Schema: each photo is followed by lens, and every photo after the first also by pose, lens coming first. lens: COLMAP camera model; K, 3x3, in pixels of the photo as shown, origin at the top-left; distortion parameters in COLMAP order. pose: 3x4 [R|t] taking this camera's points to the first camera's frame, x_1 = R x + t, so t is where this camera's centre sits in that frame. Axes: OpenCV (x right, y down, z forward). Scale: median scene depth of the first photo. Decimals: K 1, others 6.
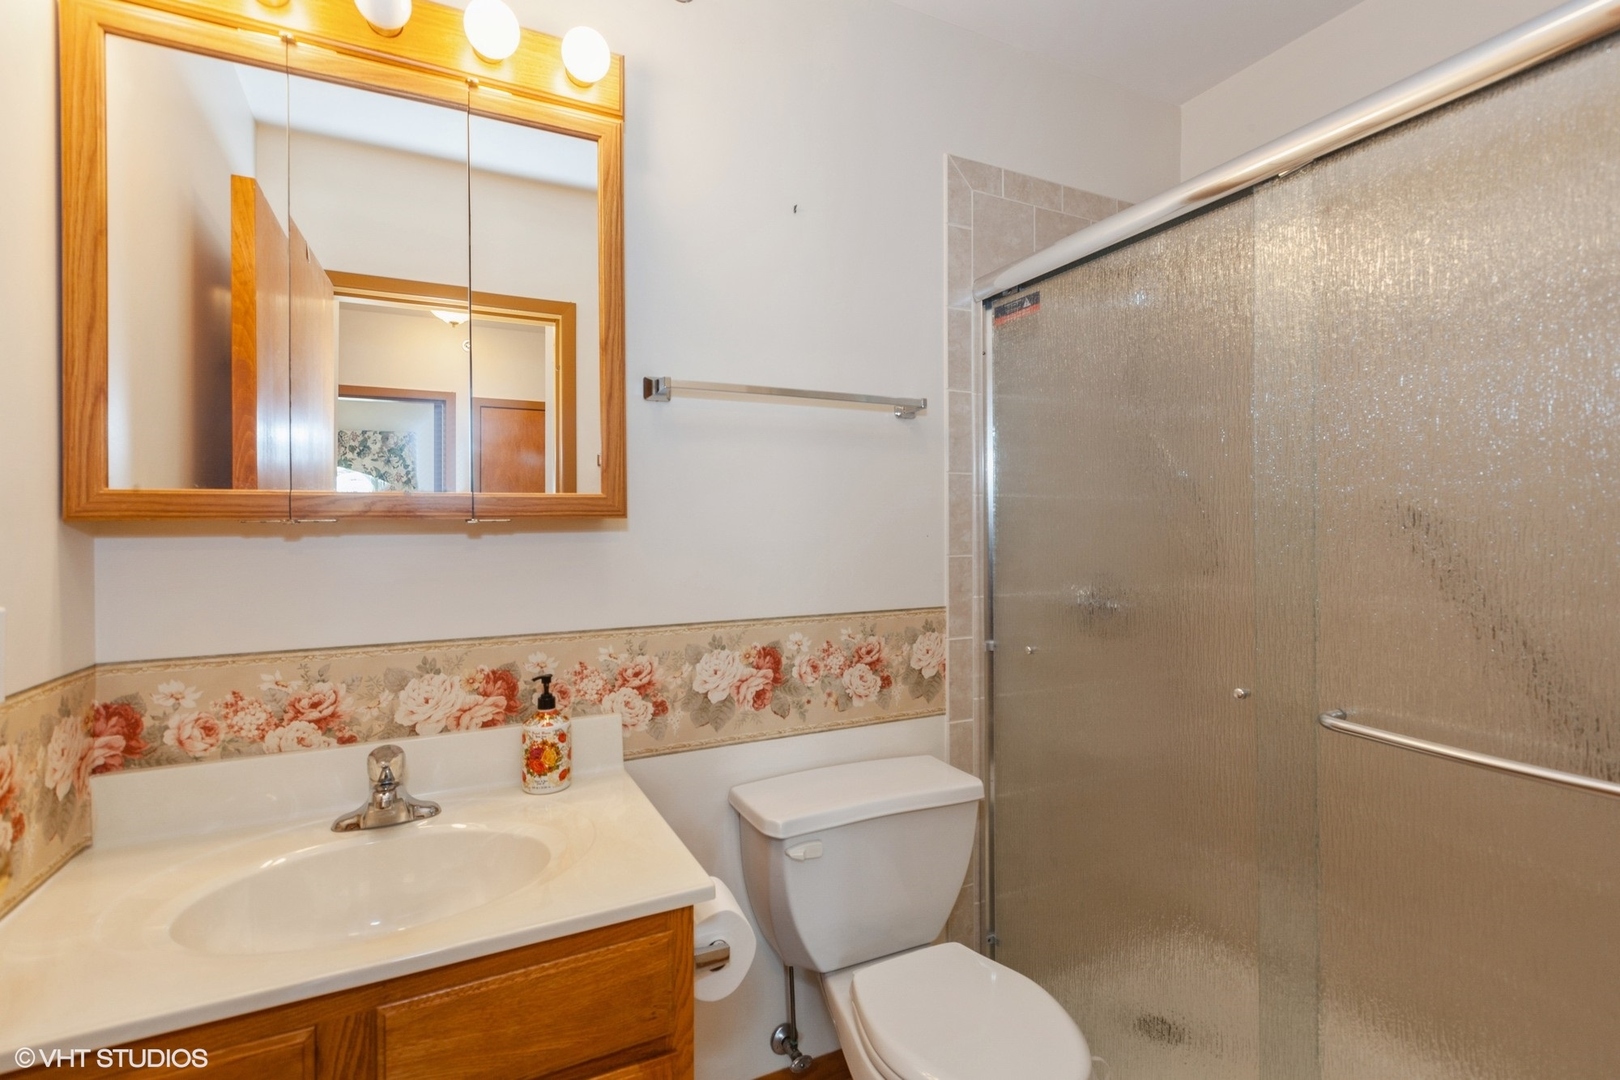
lens RADIAL K [[725.8, 0, 804.2], [0, 725.8, 533.8], [0, 0, 1]] dist [0.008652, -0.002213]
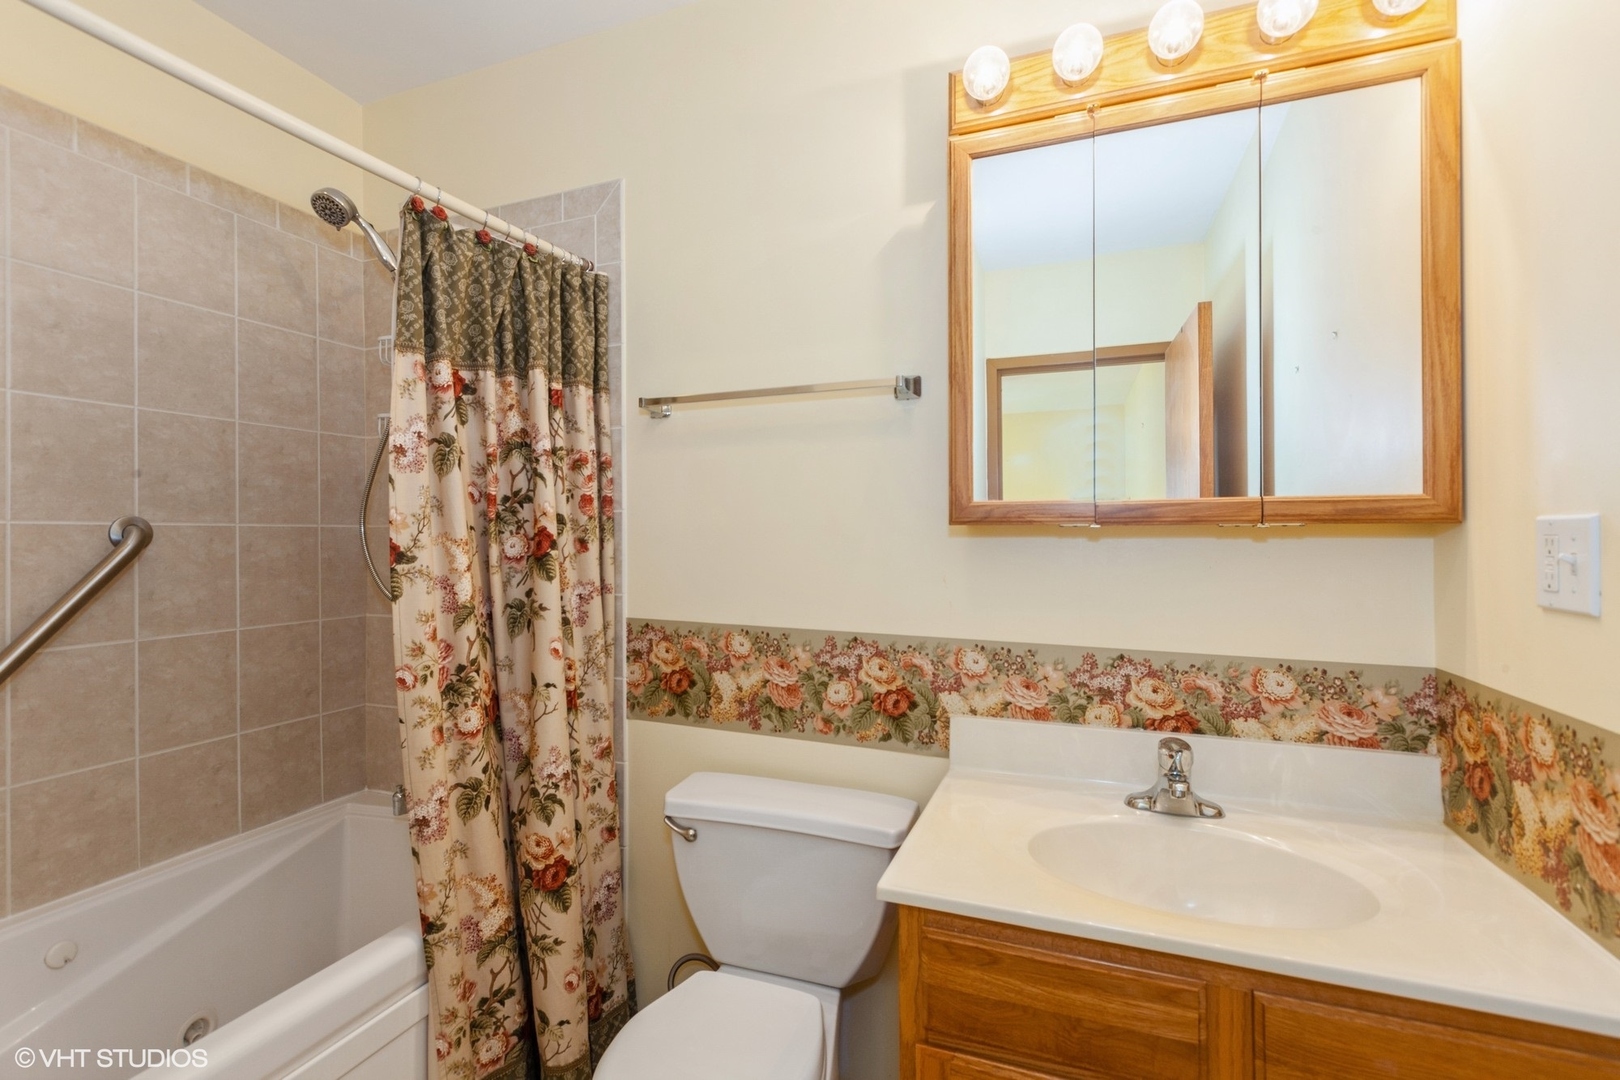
lens RADIAL K [[725.8, 0, 810.7], [0, 725.8, 533.4], [0, 0, 1]] dist [0.008652, -0.002213]
pose [[0.679596, 0.001442, -0.733585, -0.159596], [-0.009352, 0.999934, -0.006699, 0.006082], [0.733527, 0.011413, 0.679565, -0.105494]]
